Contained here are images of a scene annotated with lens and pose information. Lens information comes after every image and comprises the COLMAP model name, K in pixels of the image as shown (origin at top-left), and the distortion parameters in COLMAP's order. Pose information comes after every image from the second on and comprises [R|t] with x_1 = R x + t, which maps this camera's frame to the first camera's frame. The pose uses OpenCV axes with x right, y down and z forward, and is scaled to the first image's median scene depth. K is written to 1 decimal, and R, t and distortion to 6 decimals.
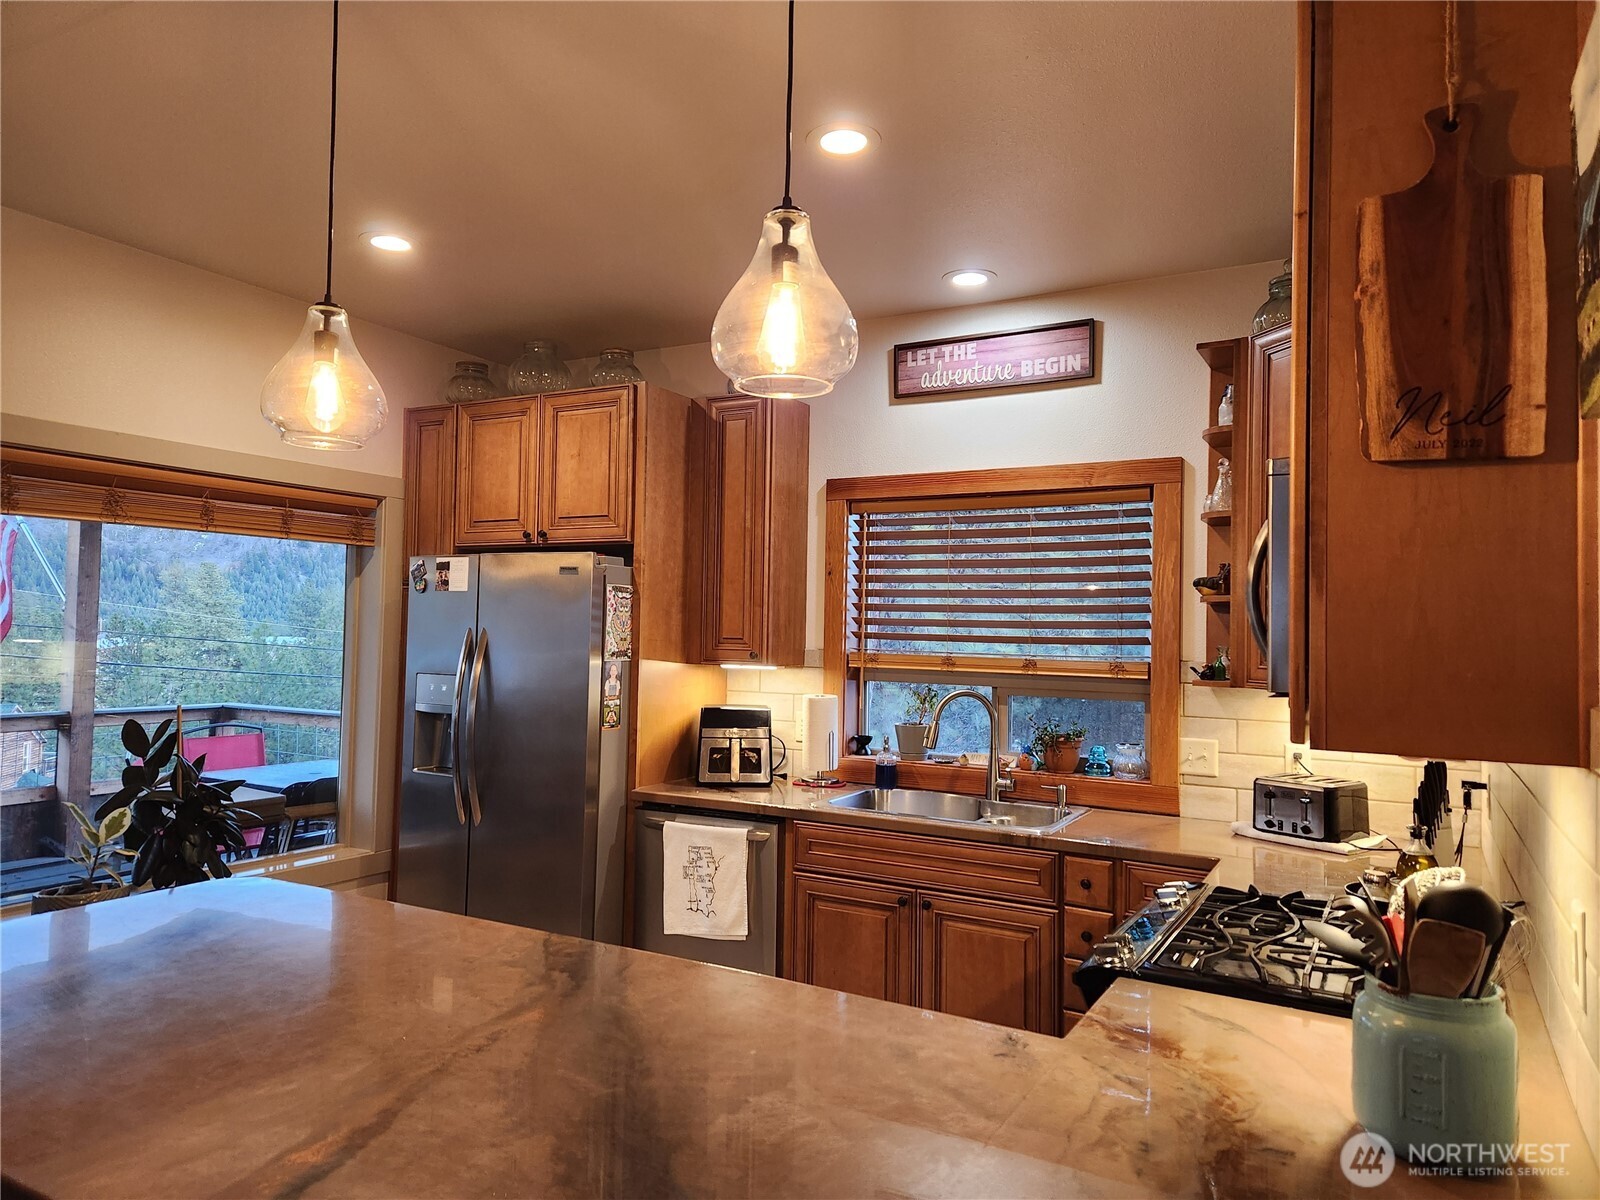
lens RADIAL K [[1069.4, 0, 800.0], [0, 1069.4, 600.0], [0, 0, 1]] dist [0.043192, -0.000129]
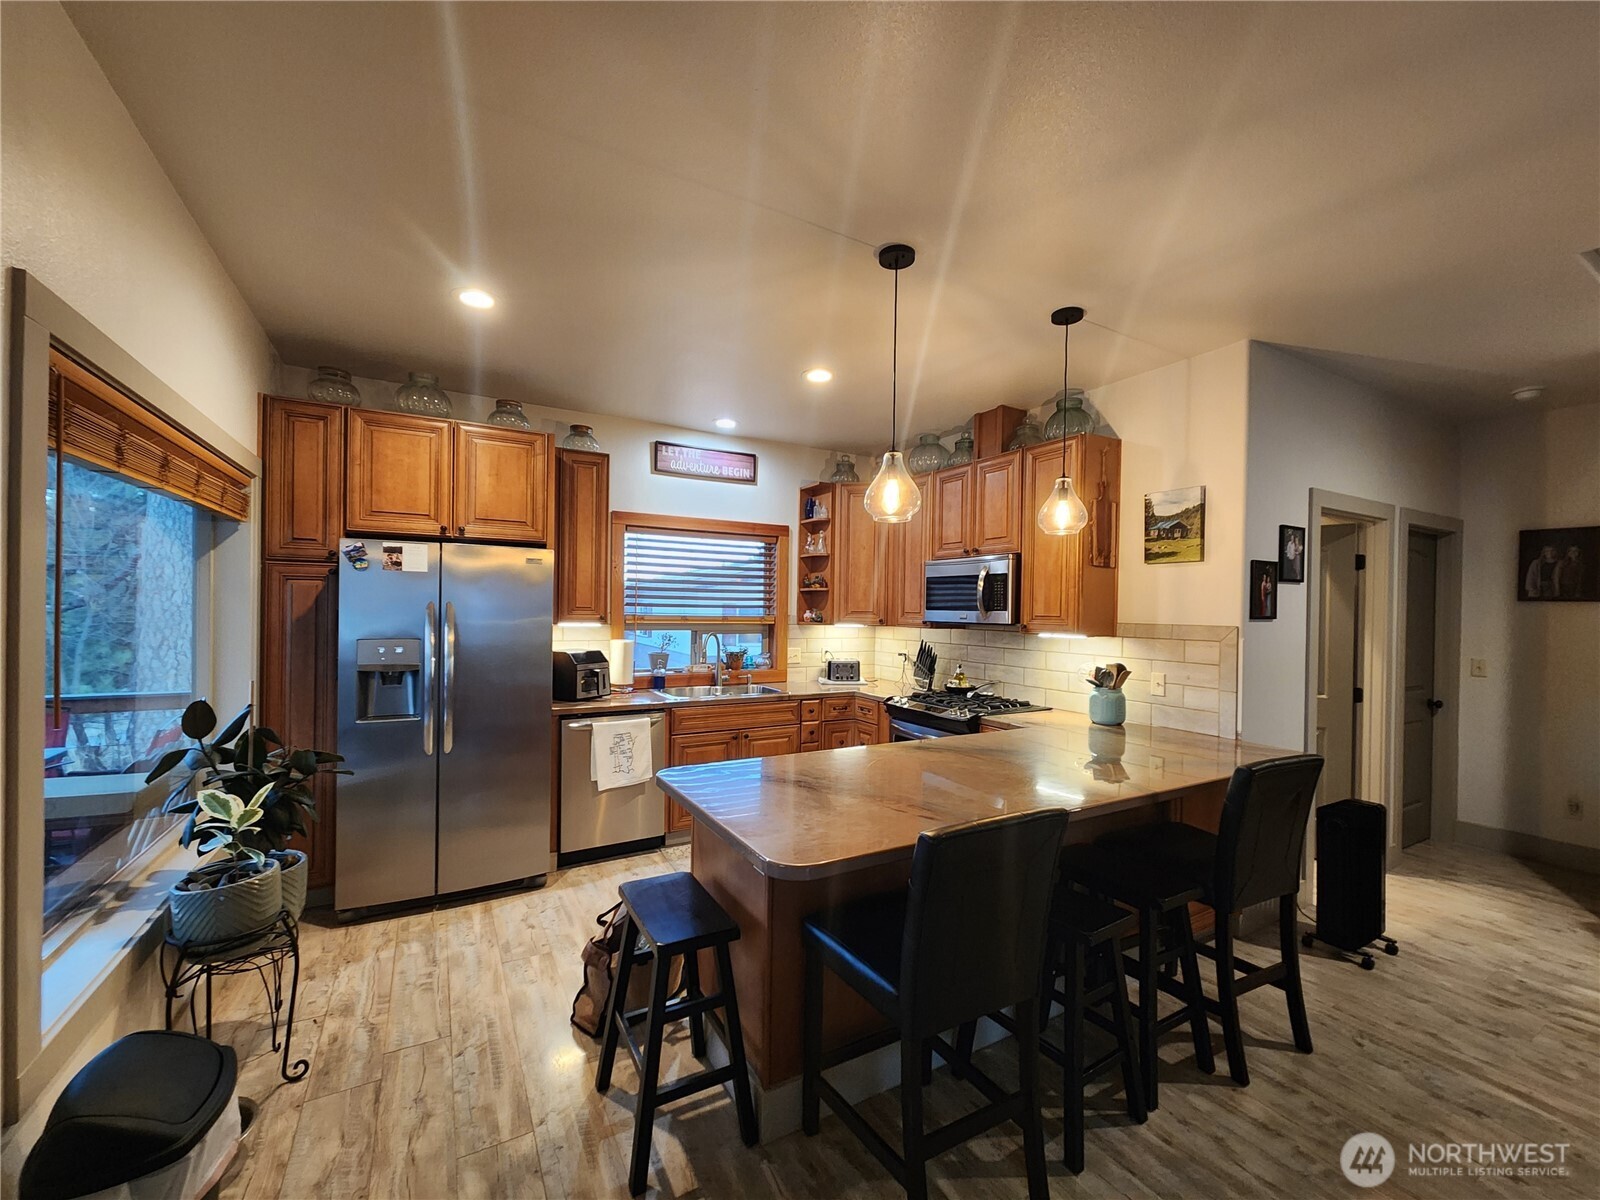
lens RADIAL K [[643.3, 0, 799.1], [0, 643.3, 611.0], [0, 0, 1]] dist [0.000051, 0.000001]
pose [[0.523786, -0.018276, 0.851654, -0.734773], [-0.033960, 0.998527, 0.042314, -0.009271], [-0.851173, -0.051086, 0.522394, 0.237681]]
